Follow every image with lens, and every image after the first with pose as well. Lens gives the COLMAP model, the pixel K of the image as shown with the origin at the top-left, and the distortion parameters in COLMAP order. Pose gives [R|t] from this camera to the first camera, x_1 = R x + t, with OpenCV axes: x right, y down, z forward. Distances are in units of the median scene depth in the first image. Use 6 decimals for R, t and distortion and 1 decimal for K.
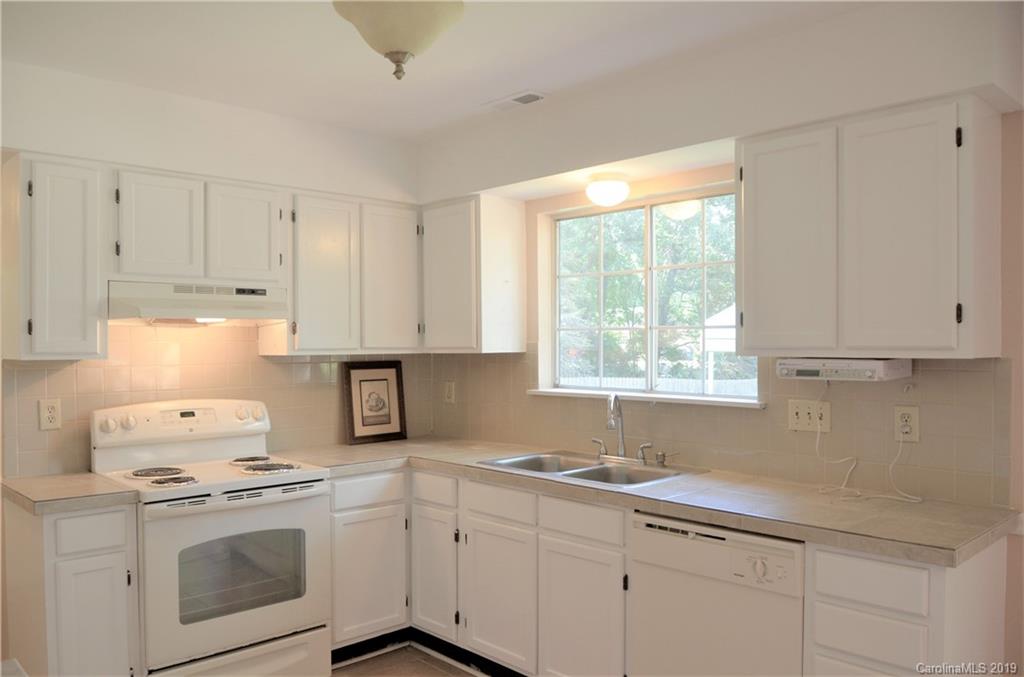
lens RADIAL K [[793.5, 0, 513.7], [0, 793.5, 358.7], [0, 0, 1]] dist [-0.030553, -0.005877]
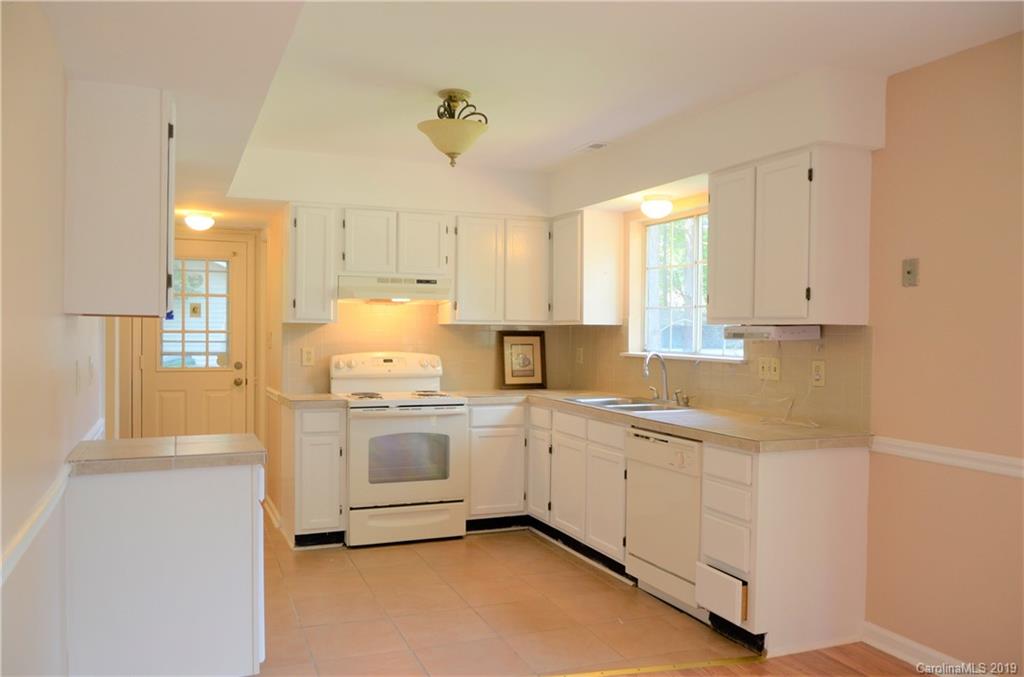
lens RADIAL K [[793.5, 0, 513.7], [0, 793.5, 358.7], [0, 0, 1]] dist [-0.030553, -0.005877]
pose [[0.937710, 0.026087, -0.346438, 0.364206], [-0.020099, 0.999580, 0.020865, 0.029060], [0.346837, -0.012602, 0.937841, -0.383997]]
